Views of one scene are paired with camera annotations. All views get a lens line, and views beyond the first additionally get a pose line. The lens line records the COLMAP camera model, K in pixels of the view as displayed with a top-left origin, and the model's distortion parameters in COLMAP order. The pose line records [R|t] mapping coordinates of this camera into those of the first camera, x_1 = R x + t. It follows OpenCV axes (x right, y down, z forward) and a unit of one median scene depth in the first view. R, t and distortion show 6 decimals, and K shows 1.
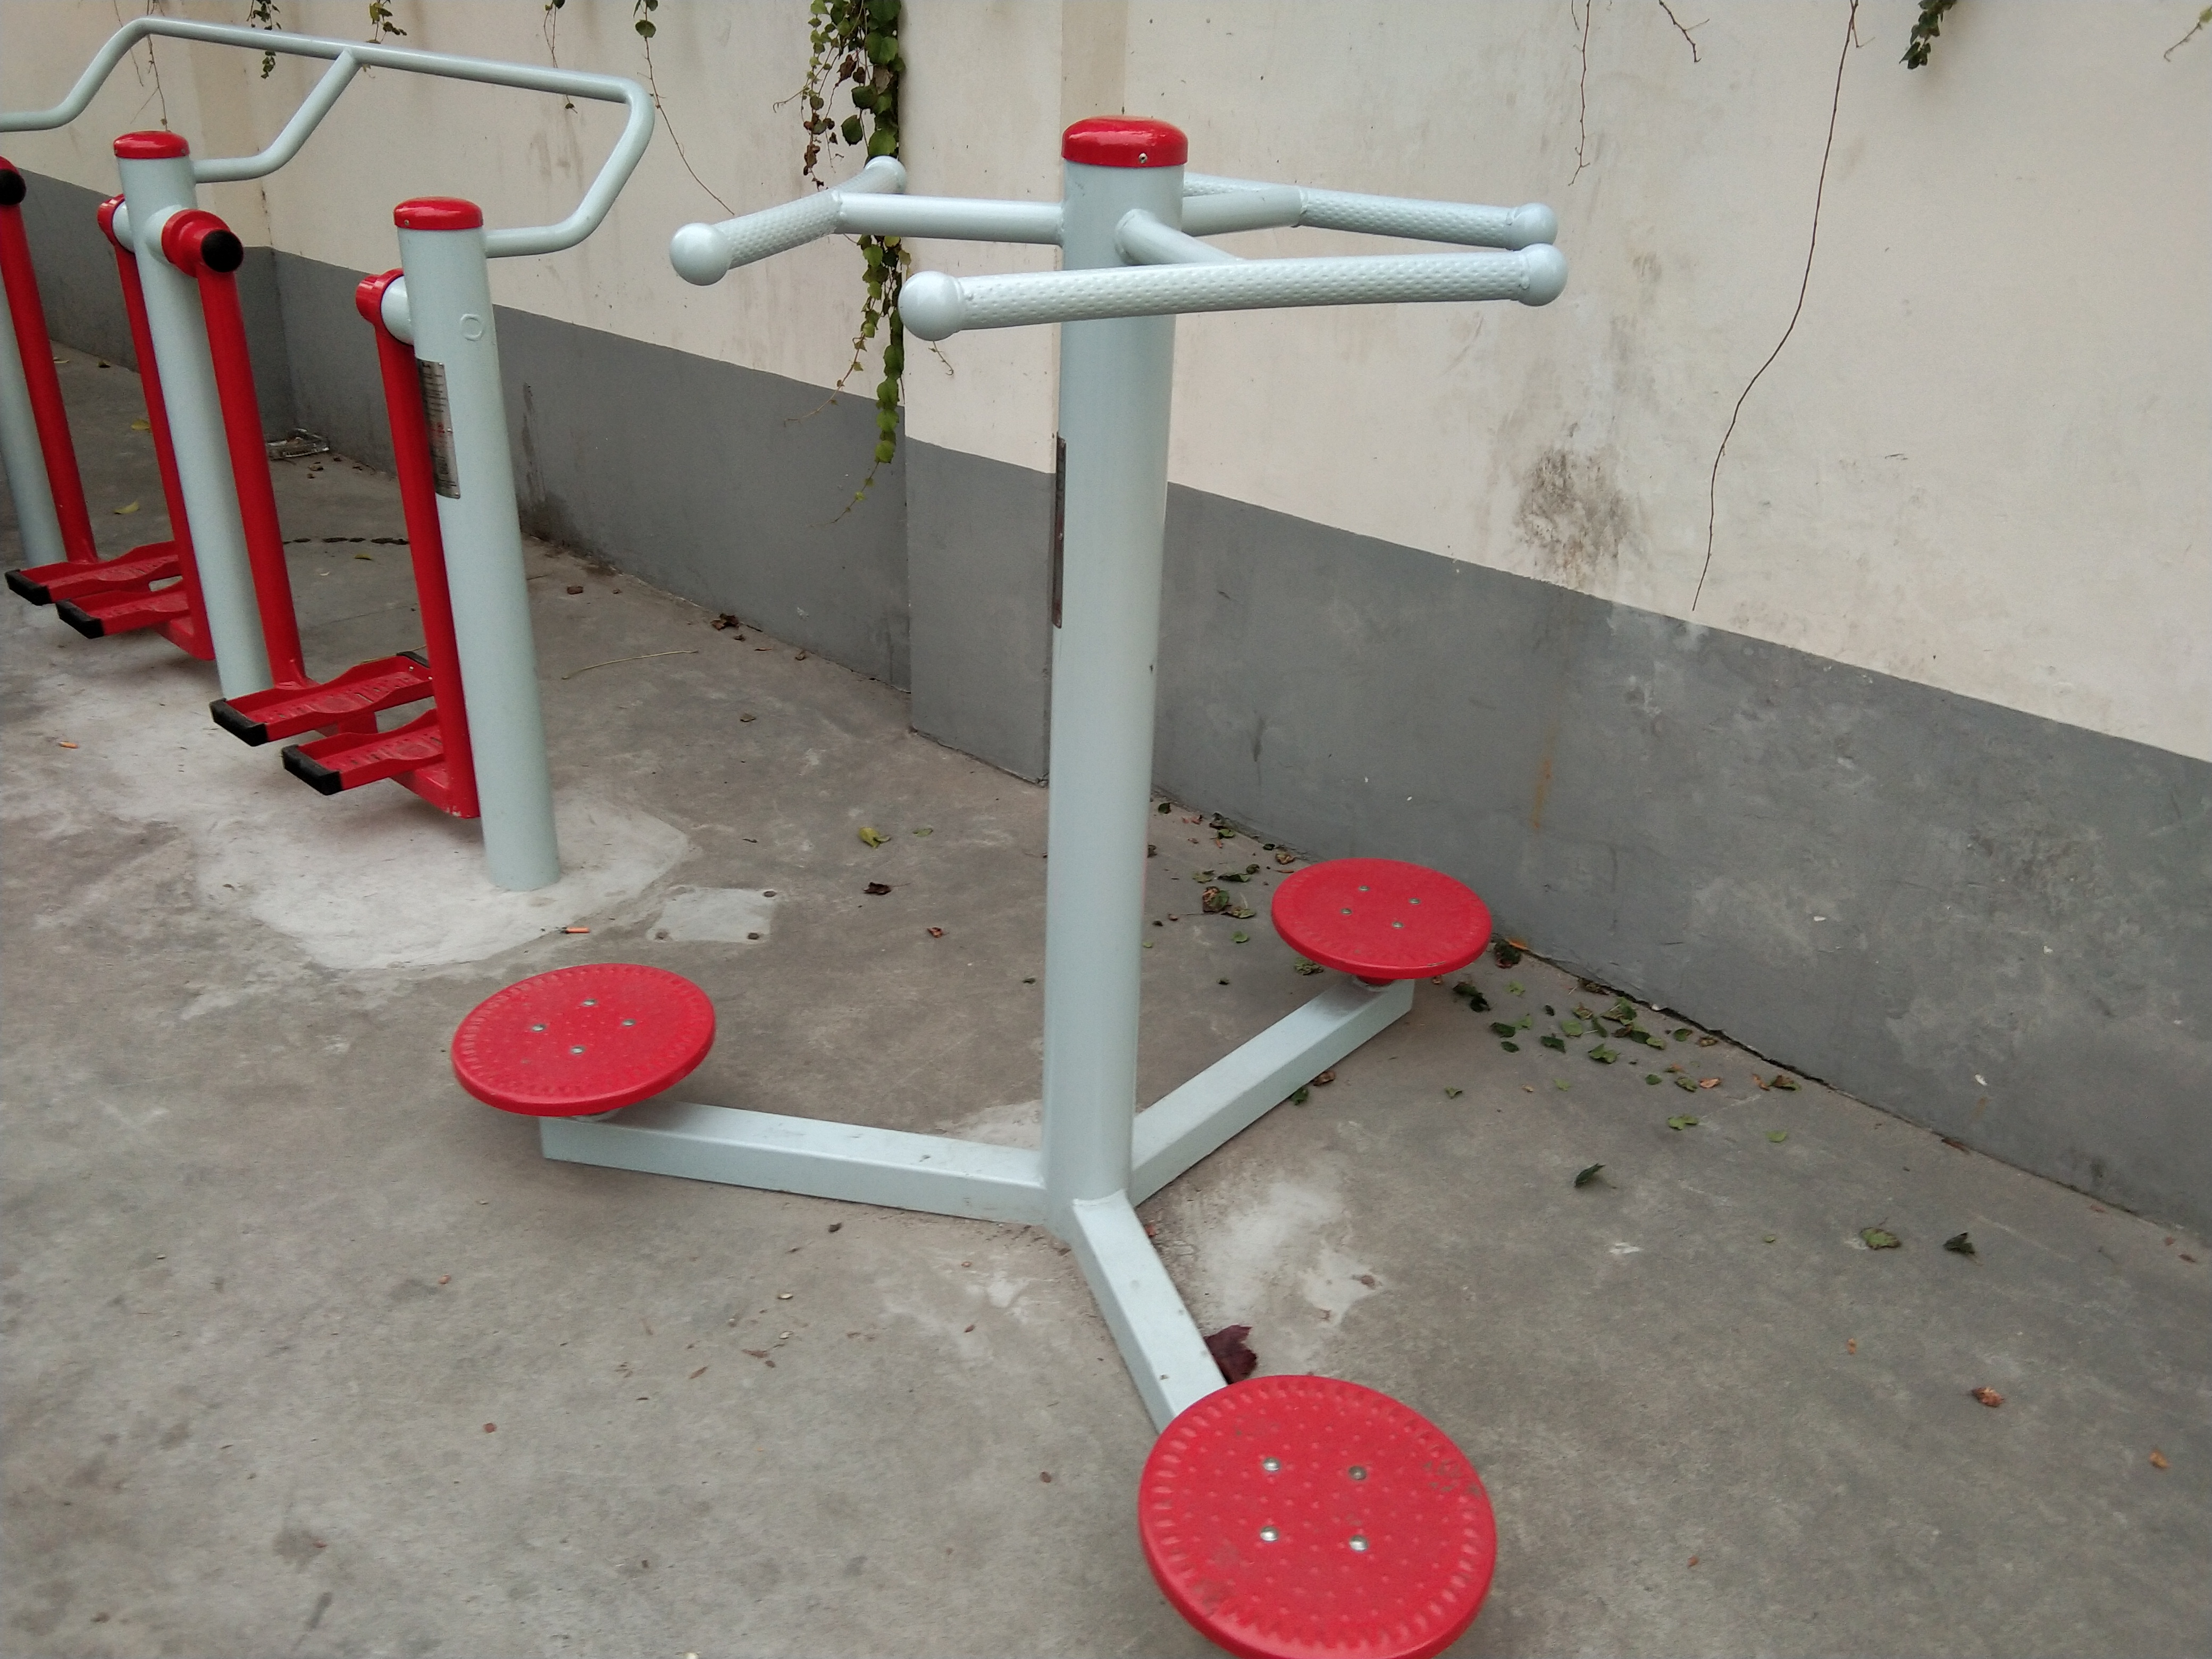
lens RADIAL K [[1757.4, 0, 1086.7], [0, 1757.4, 818.9], [0, 0, 1]] dist [0.053773, -0.050160]
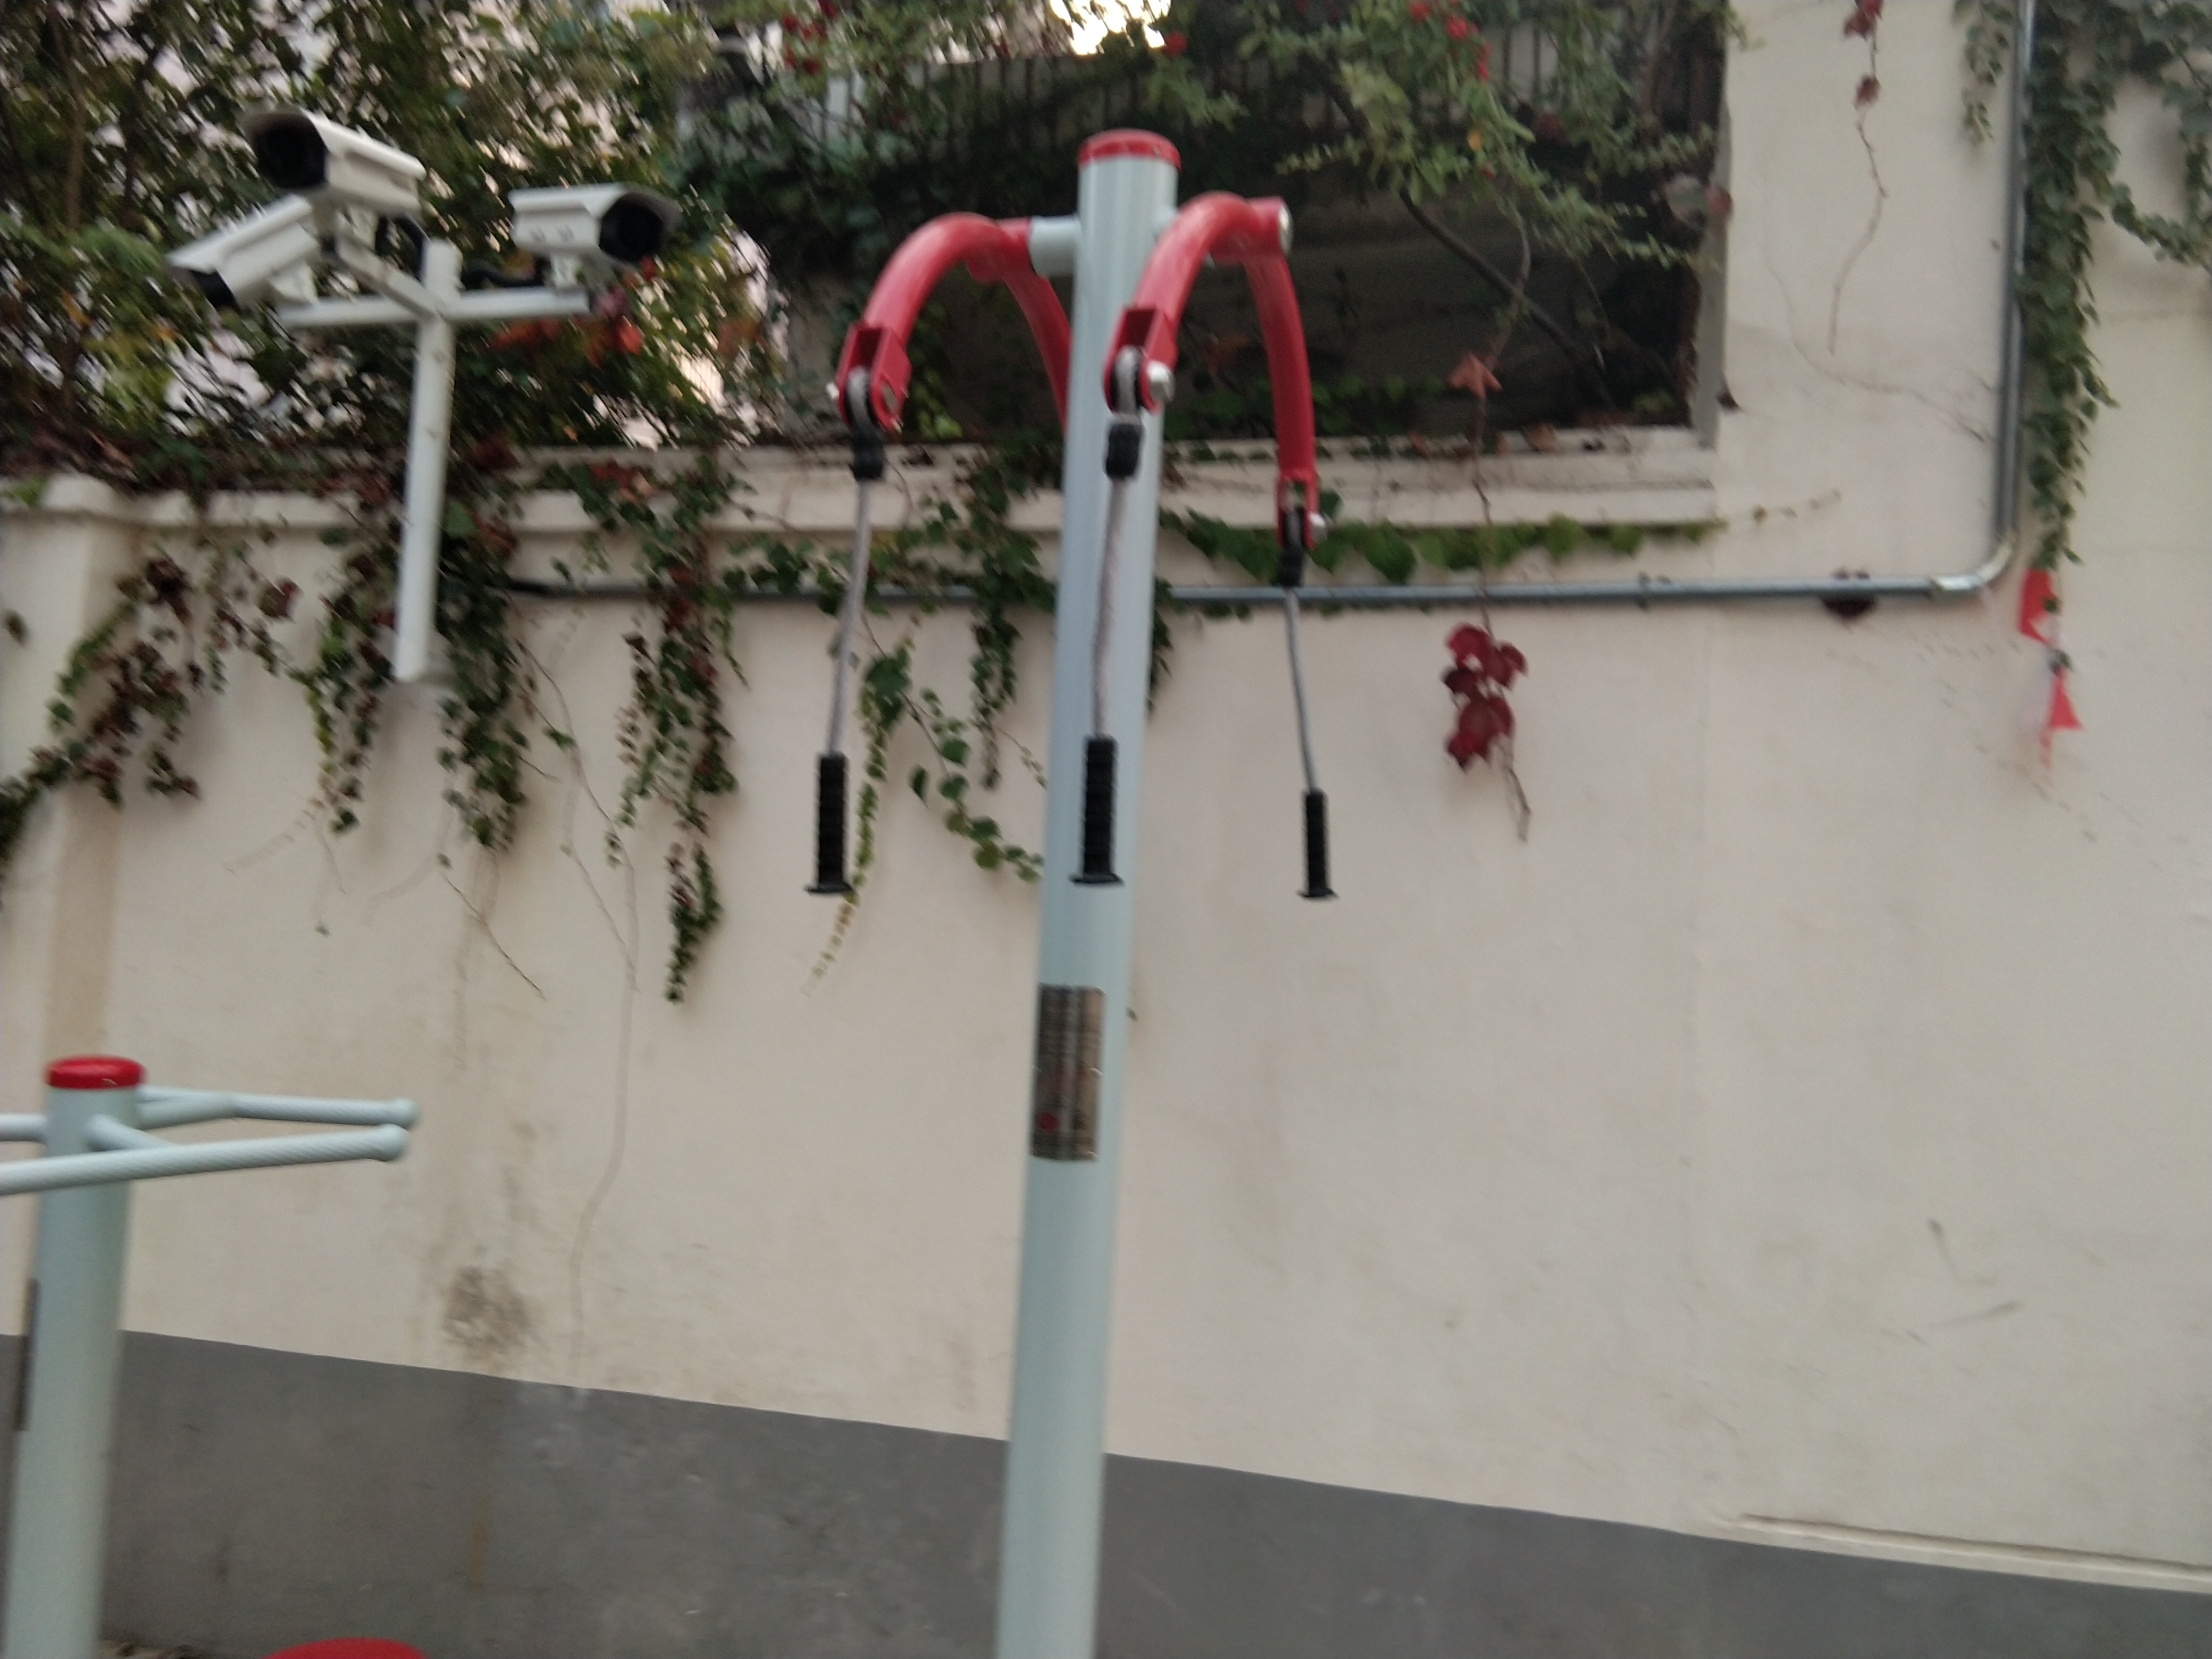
lens RADIAL K [[1757.4, 0, 1102.8], [0, 1757.4, 770.9], [0, 0, 1]] dist [0.053773, -0.050160]
pose [[0.868234, 0.045172, 0.494094, 0.003591], [0.197660, 0.881918, -0.427961, 0.118555], [-0.455082, 0.469233, 0.756783, -0.375129]]
